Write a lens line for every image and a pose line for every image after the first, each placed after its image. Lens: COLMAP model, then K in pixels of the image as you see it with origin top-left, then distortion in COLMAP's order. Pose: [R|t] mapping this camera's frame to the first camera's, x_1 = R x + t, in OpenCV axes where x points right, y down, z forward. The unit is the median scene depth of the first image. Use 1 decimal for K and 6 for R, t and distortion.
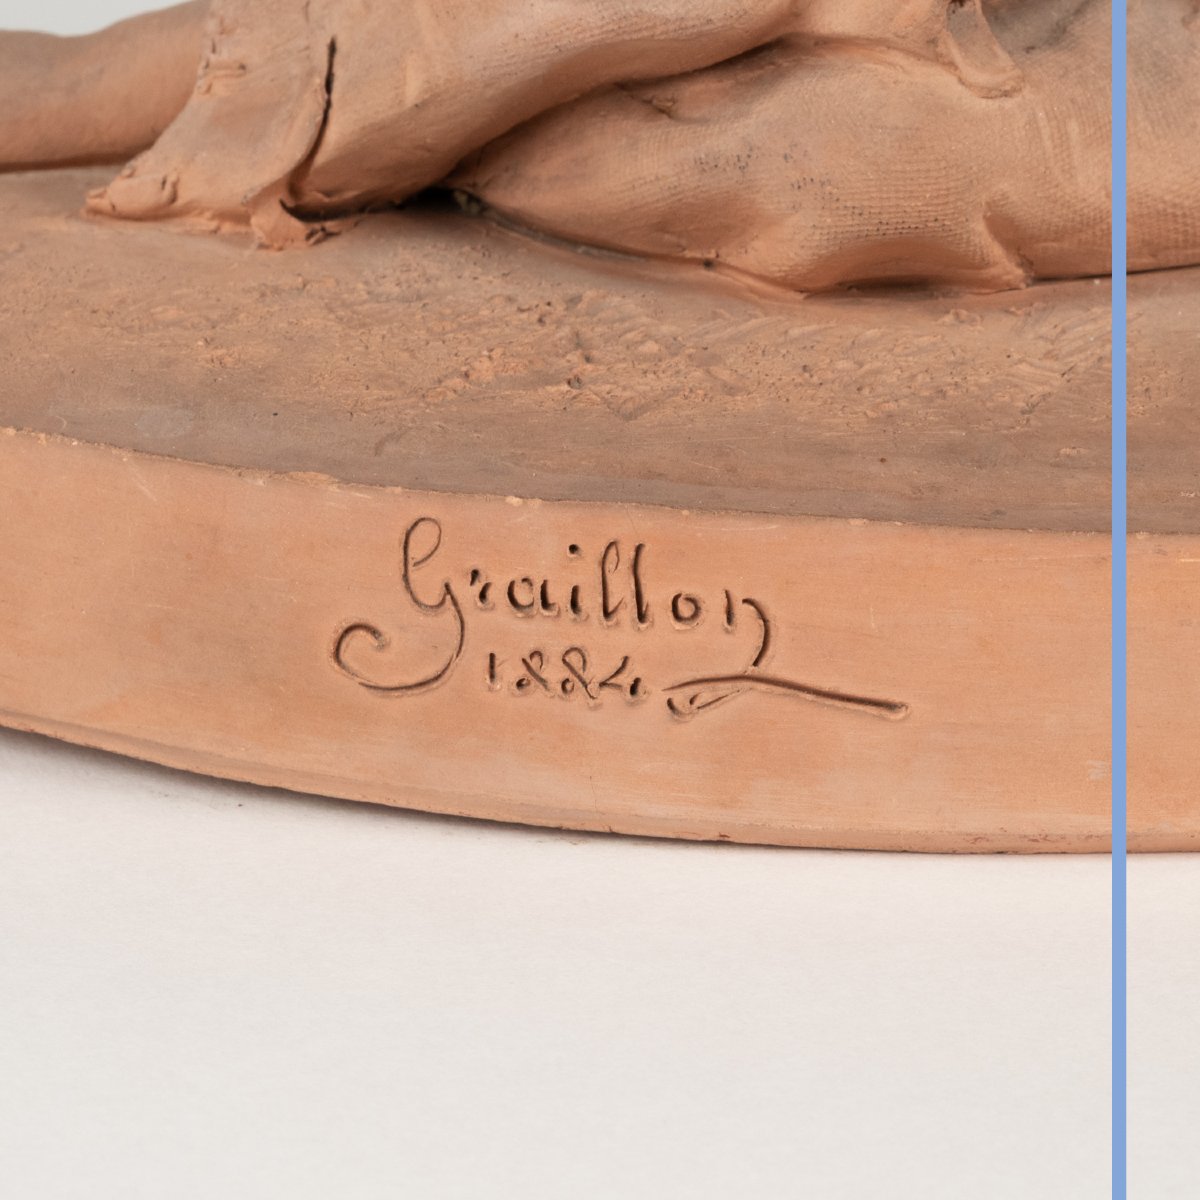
lens RADIAL K [[5426.1, 0, 600.0], [0, 5426.1, 600.0], [0, 0, 1]] dist [0.181268, -1.282914]
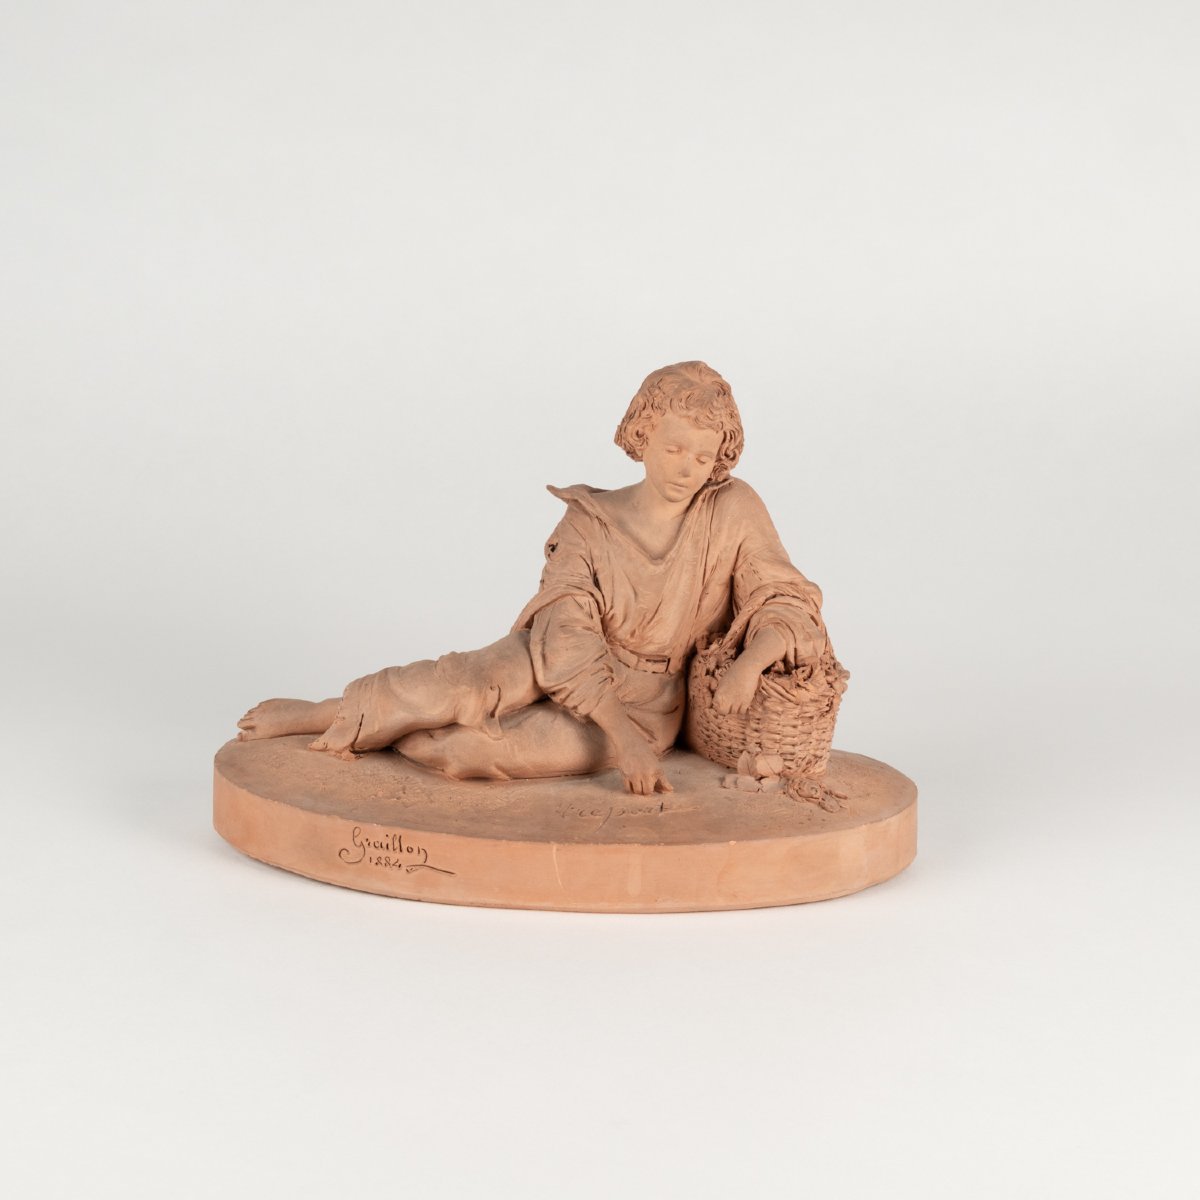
lens RADIAL K [[4499.8, 0, 600.0], [0, 4499.8, 600.0], [0, 0, 1]] dist [0.359261, -0.896236]
pose [[0.987344, 0.054121, -0.149073, 0.708629], [-0.059405, 0.997746, -0.031222, -0.096747], [0.147047, 0.039682, 0.988333, -2.690926]]
